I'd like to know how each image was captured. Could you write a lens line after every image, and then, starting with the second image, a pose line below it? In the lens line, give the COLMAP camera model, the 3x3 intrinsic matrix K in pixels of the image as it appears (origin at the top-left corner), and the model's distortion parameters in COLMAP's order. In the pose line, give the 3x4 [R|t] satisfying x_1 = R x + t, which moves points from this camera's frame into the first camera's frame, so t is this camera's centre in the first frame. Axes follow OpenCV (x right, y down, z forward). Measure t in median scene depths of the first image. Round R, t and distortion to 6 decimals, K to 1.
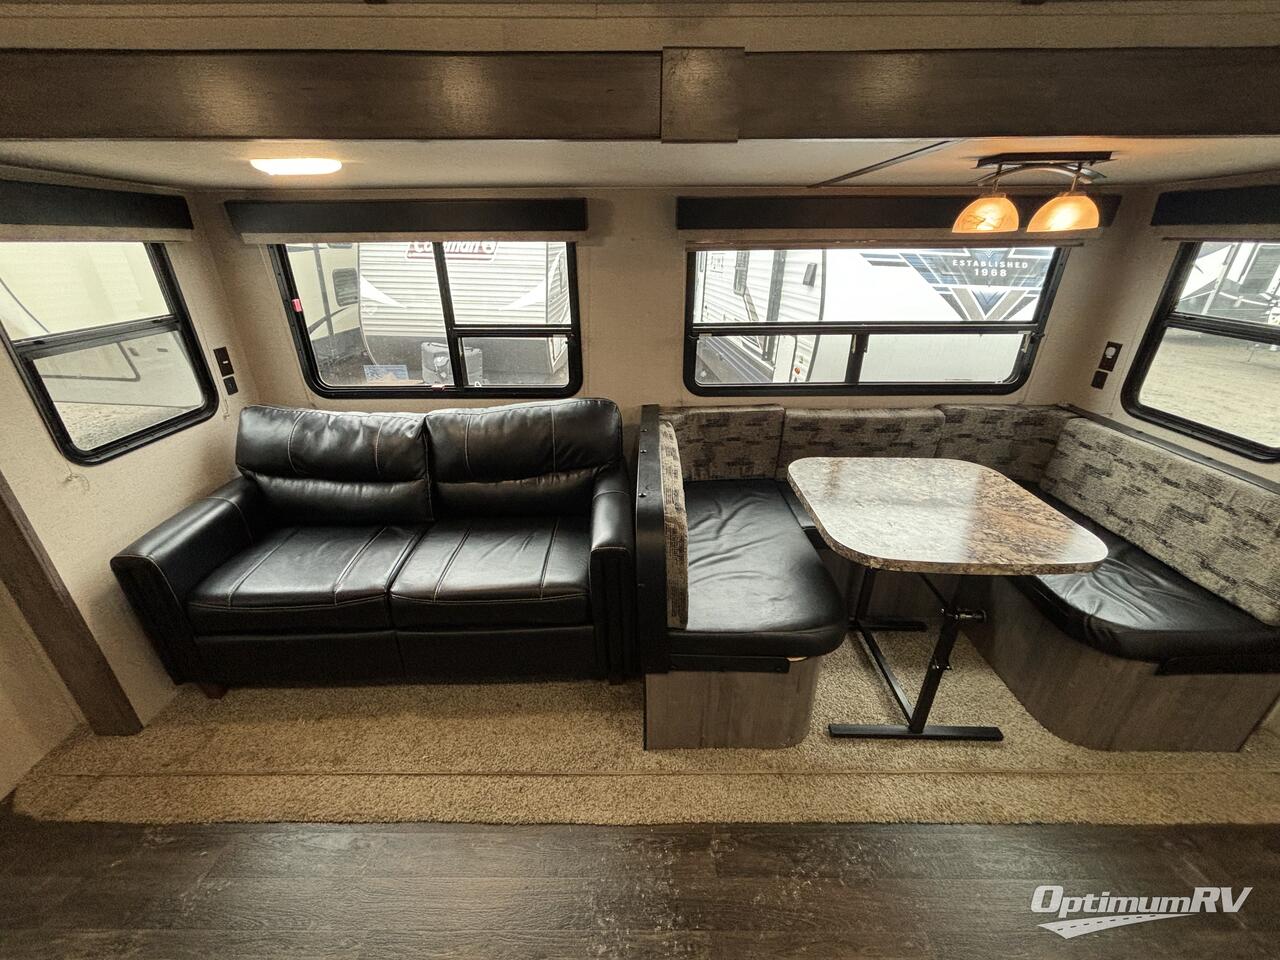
lens RADIAL K [[513.1, 0, 641.6], [0, 513.1, 479.9], [0, 0, 1]] dist [-0.002089, 0.000939]
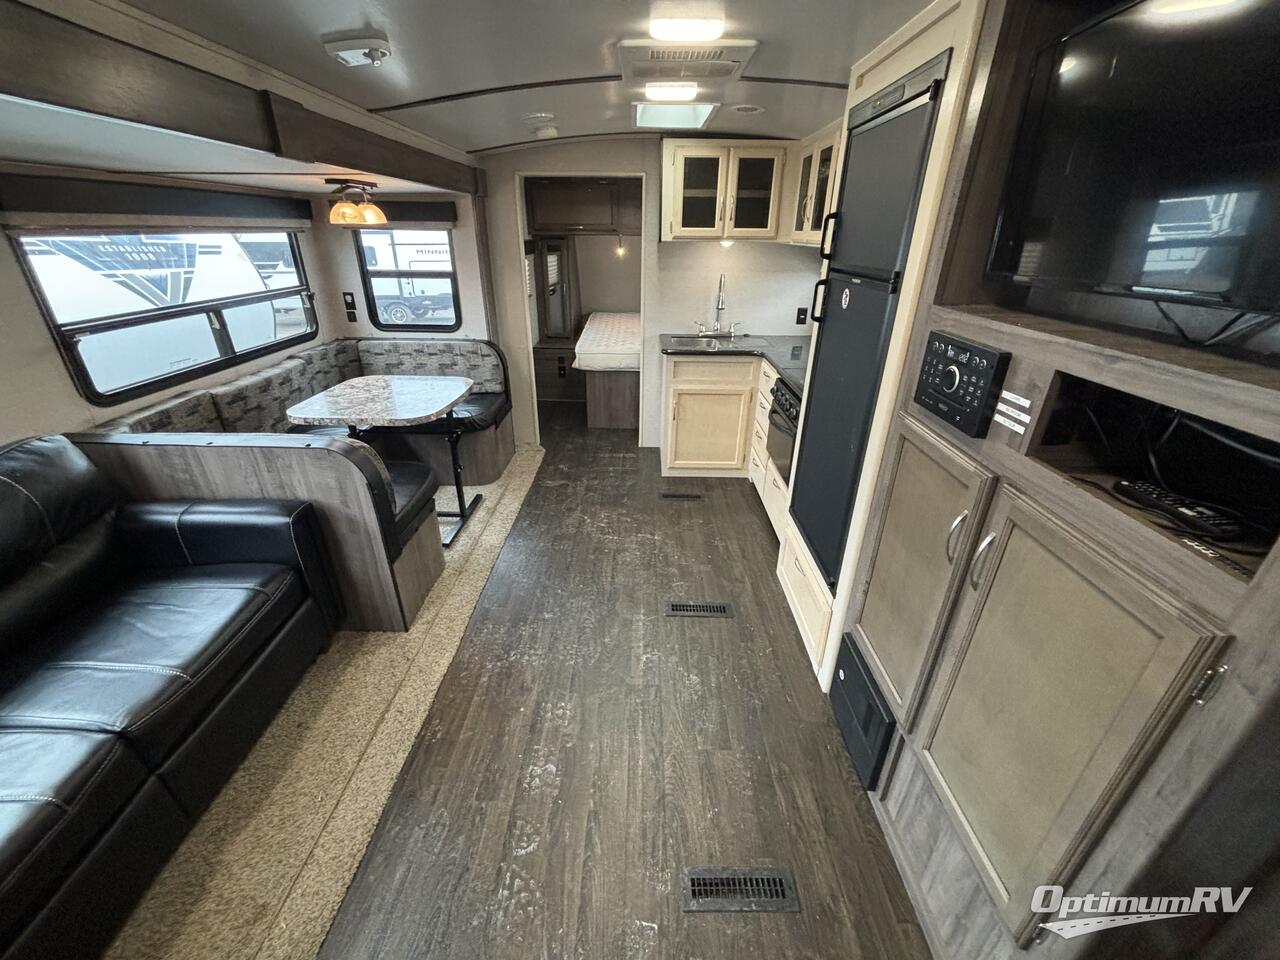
lens RADIAL K [[513.1, 0, 641.1], [0, 513.1, 480.5], [0, 0, 1]] dist [-0.002089, 0.000939]
pose [[0.003579, -0.435626, 0.900121, -0.740449], [0.413010, 0.820412, 0.395407, -0.035553], [-0.910720, 0.370344, 0.182854, 0.077091]]
